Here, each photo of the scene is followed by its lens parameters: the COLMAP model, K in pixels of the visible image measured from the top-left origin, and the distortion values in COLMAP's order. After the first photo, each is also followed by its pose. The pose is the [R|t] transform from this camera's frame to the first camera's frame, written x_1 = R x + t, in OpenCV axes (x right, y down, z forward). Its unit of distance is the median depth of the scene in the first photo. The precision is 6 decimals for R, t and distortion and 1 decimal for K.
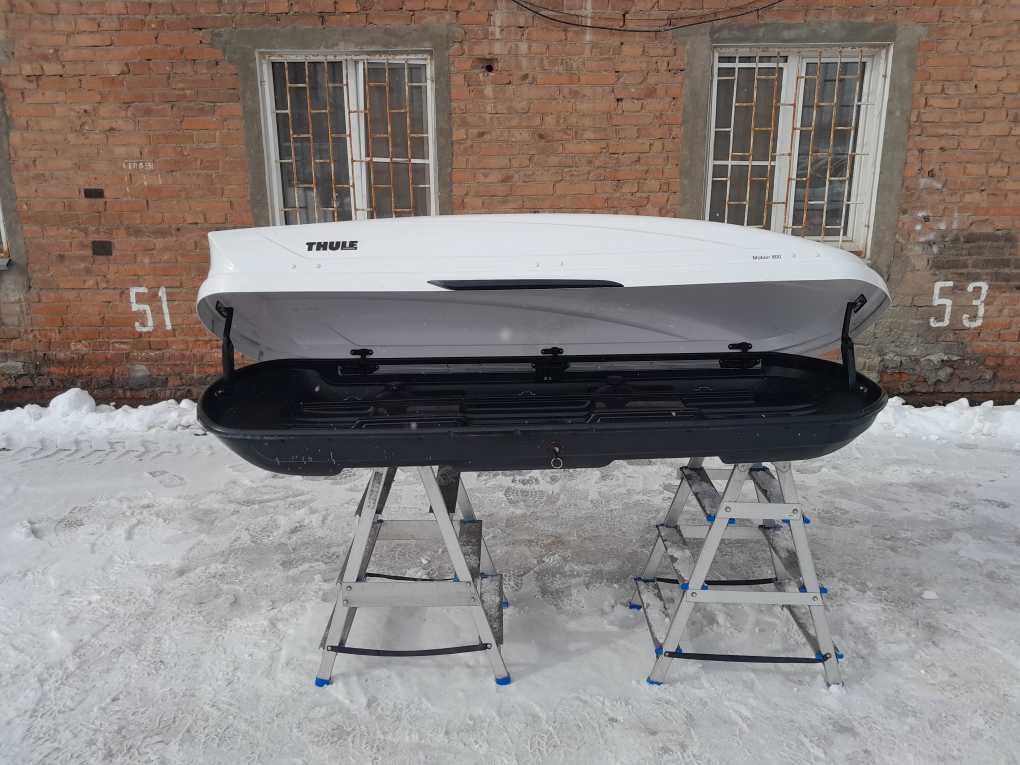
lens RADIAL K [[799.4, 0, 510.0], [0, 799.4, 382.5], [0, 0, 1]] dist [0.007816, -0.001339]
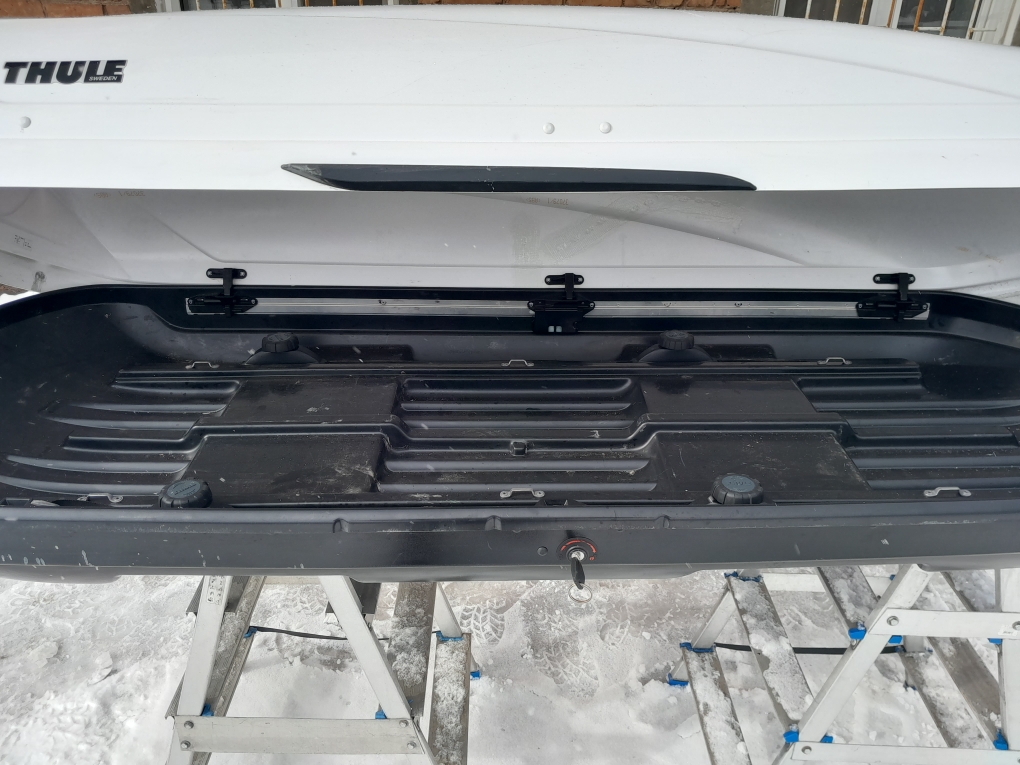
lens RADIAL K [[778.5, 0, 510.0], [0, 778.5, 382.5], [0, 0, 1]] dist [-0.013040, -0.002862]
pose [[0.999676, 0.020671, 0.014882, 0.007781], [-0.023217, 0.979786, 0.198698, -0.076144], [-0.010474, -0.198979, 0.979948, 0.445626]]
